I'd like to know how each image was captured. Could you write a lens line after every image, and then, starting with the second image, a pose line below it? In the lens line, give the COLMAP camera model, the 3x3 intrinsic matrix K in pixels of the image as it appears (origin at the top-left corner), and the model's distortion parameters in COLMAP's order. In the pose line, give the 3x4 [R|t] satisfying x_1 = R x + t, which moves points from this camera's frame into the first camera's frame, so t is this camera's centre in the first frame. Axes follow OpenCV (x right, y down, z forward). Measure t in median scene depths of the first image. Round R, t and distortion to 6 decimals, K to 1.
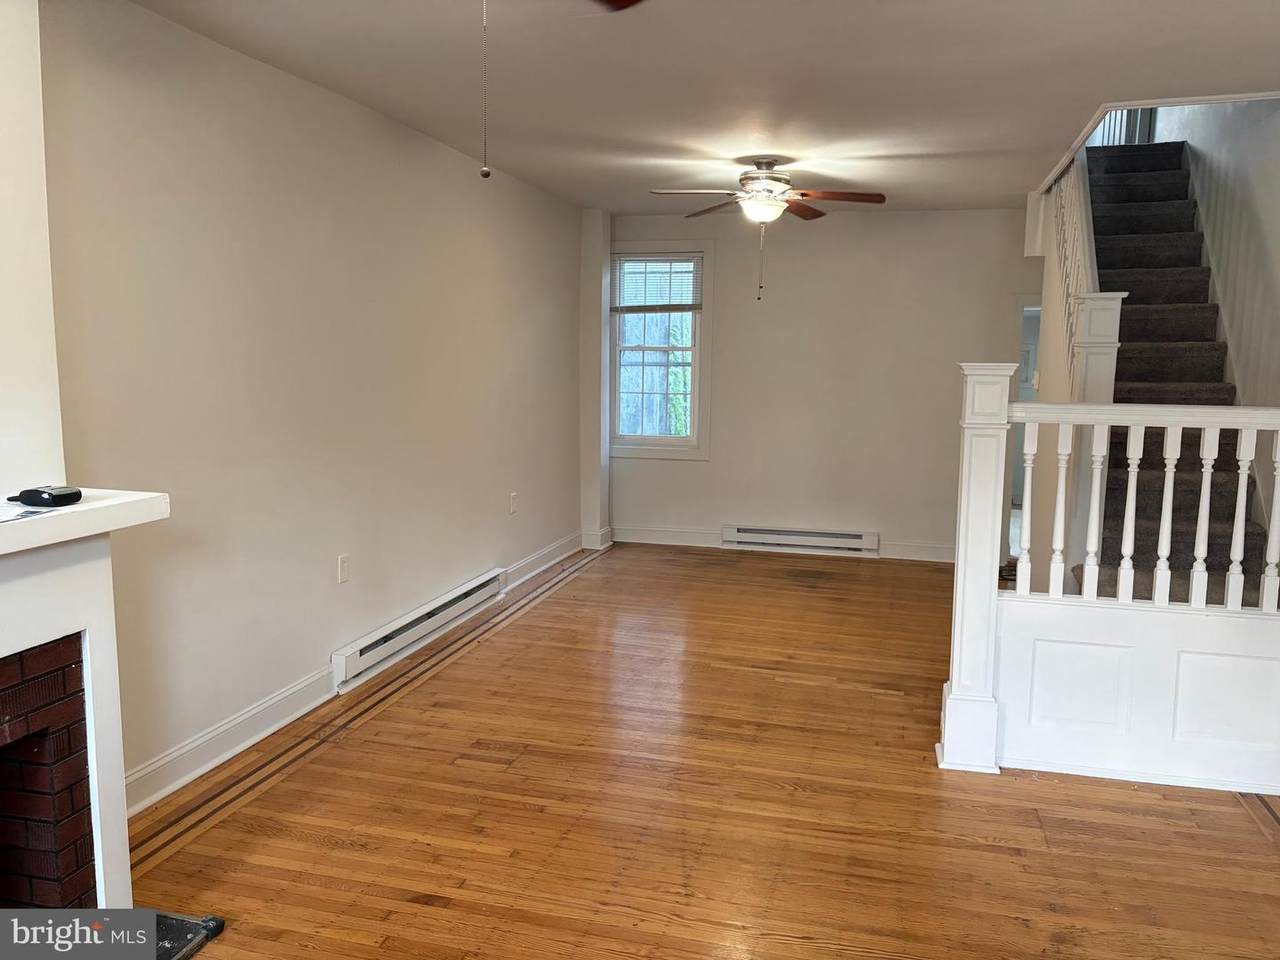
lens RADIAL K [[964.8, 0, 643.3], [0, 964.8, 479.0], [0, 0, 1]] dist [0.013062, -0.006502]
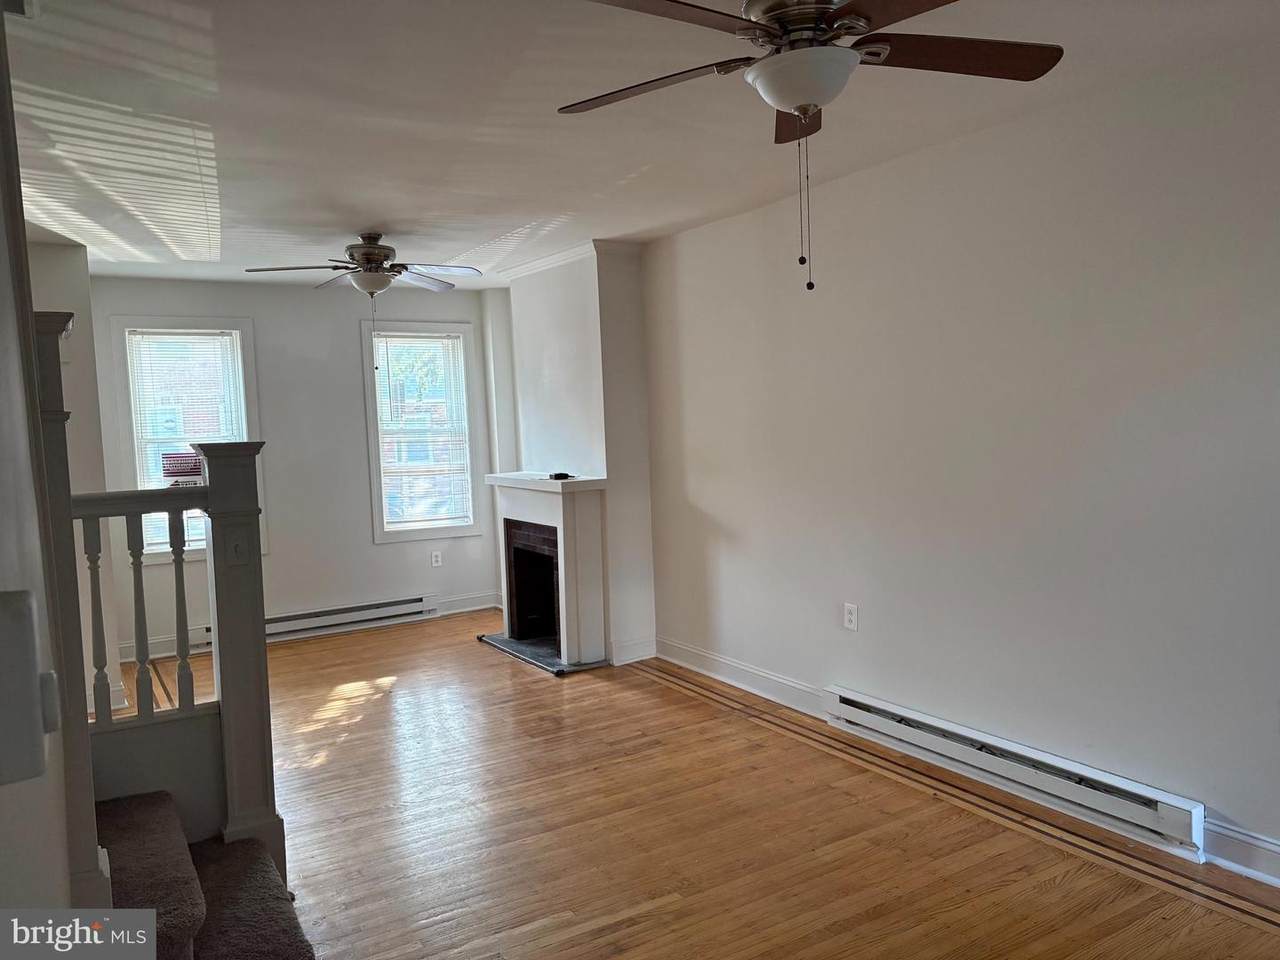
lens RADIAL K [[964.8, 0, 640.8], [0, 964.8, 482.1], [0, 0, 1]] dist [0.013062, -0.006502]
pose [[-0.698500, 0.066353, -0.712527, 0.728593], [-0.060915, 0.986565, 0.151588, -0.244047], [0.713013, 0.149287, -0.685074, 1.890066]]
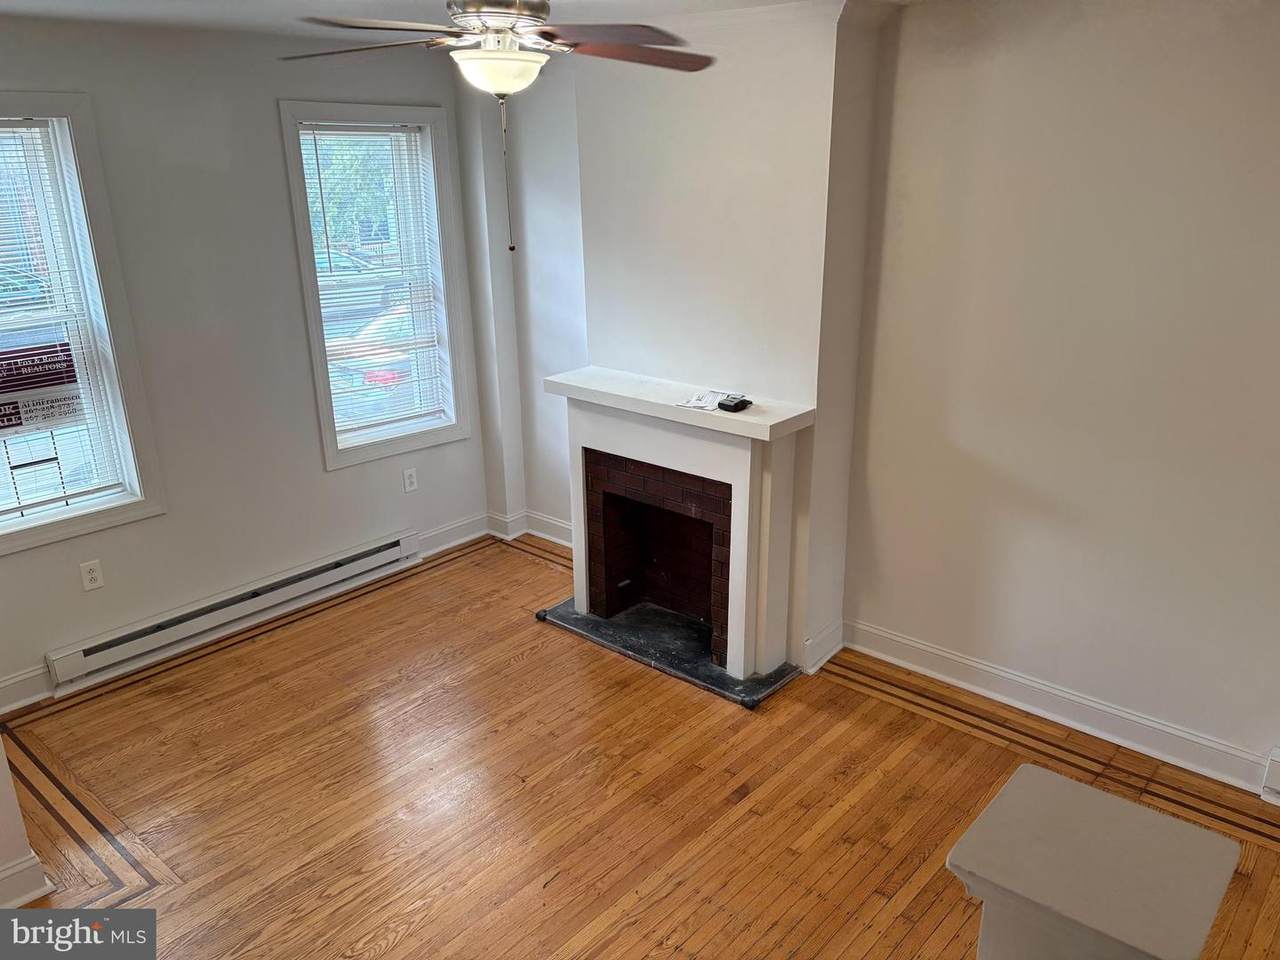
lens RADIAL K [[964.8, 0, 644.8], [0, 964.8, 485.1], [0, 0, 1]] dist [0.013062, -0.006502]
pose [[-0.451826, 0.285458, -0.845202, 0.589131], [-0.107335, 0.923146, 0.369161, -0.287769], [0.885625, 0.257516, -0.386462, 0.968373]]
